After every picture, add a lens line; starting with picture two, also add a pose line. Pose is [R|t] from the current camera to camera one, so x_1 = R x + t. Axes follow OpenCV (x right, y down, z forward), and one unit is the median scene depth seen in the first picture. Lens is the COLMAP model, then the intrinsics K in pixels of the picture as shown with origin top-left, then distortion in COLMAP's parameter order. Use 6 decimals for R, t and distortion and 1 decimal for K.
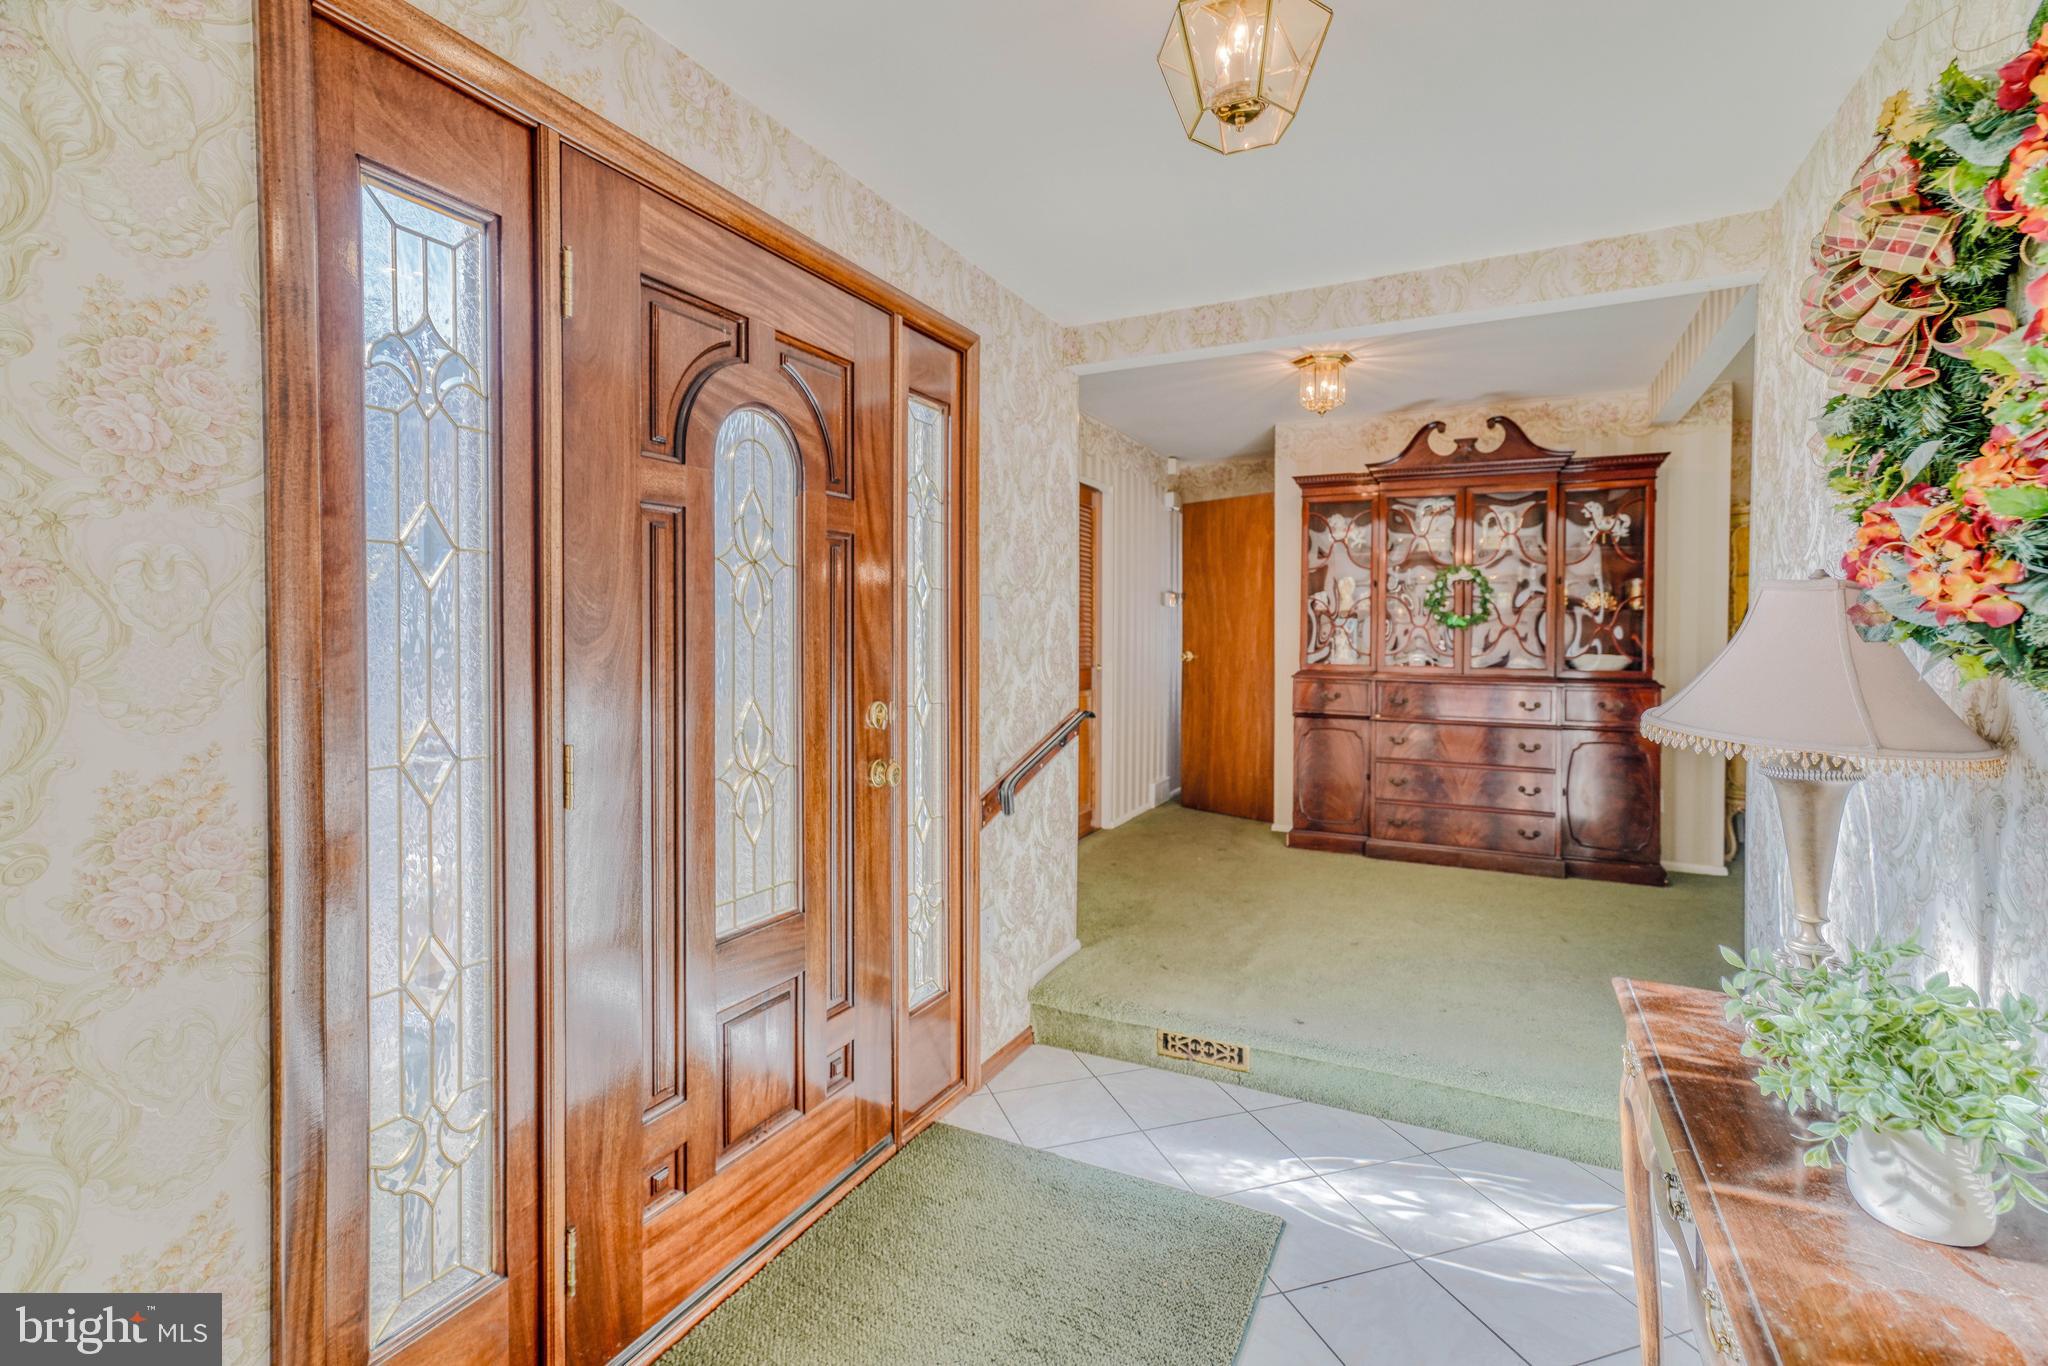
lens RADIAL K [[939.9, 0, 1021.0], [0, 939.9, 645.2], [0, 0, 1]] dist [-0.004234, 0.018677]
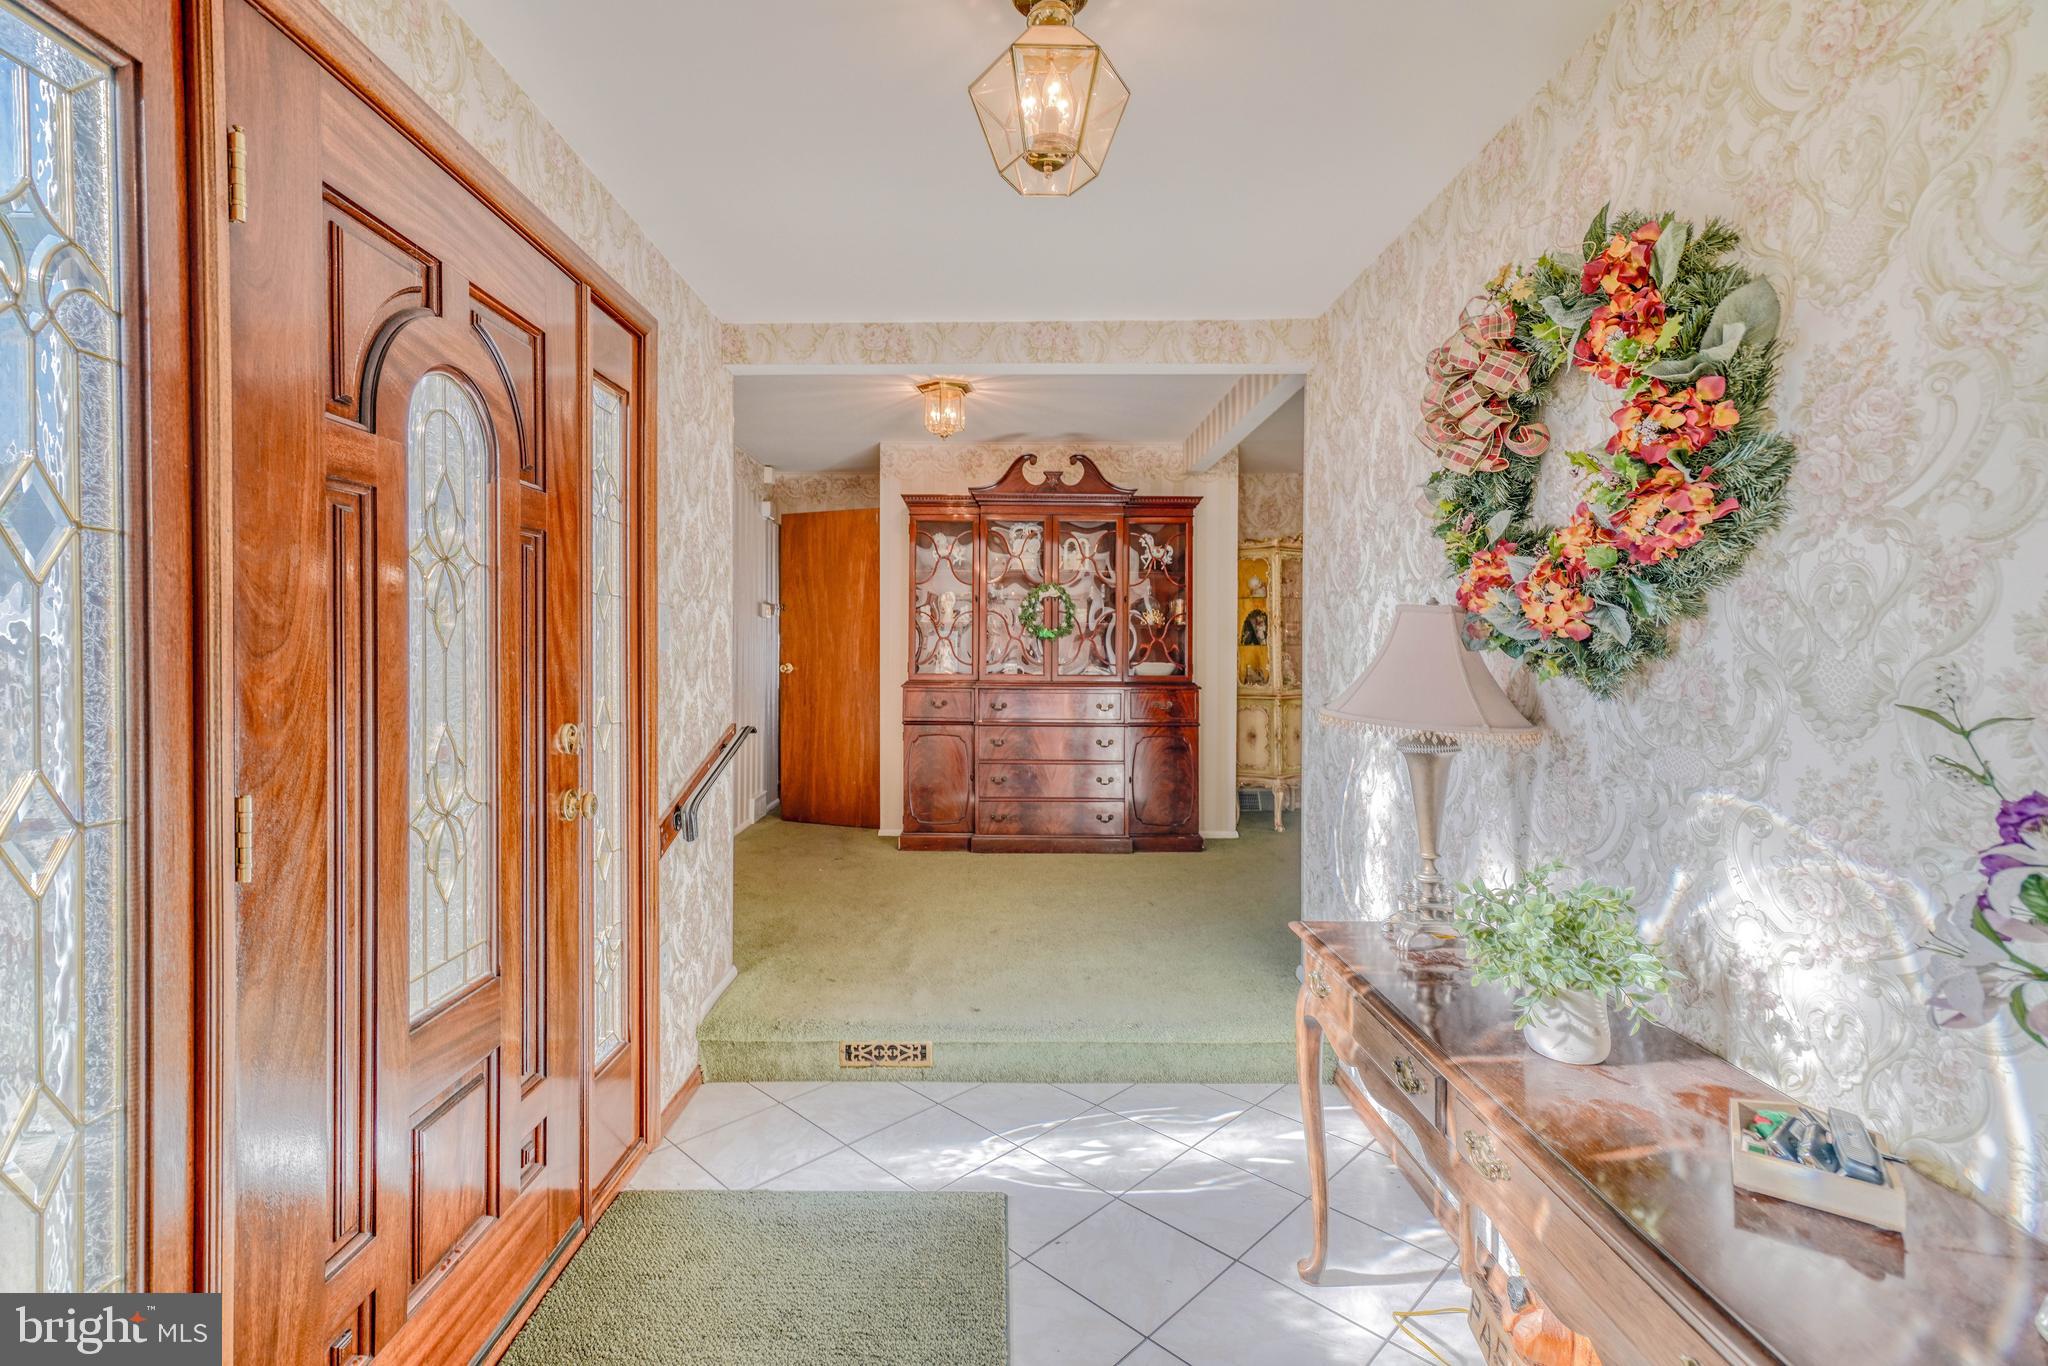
lens RADIAL K [[943.5, 0, 983.3], [0, 943.5, 654.2], [0, 0, 1]] dist [-0.002661, 0.024149]
pose [[0.898678, -0.005152, 0.438579, -0.185878], [0.006100, 0.999981, -0.000754, -0.001423], [-0.438567, 0.003353, 0.898692, 0.039109]]
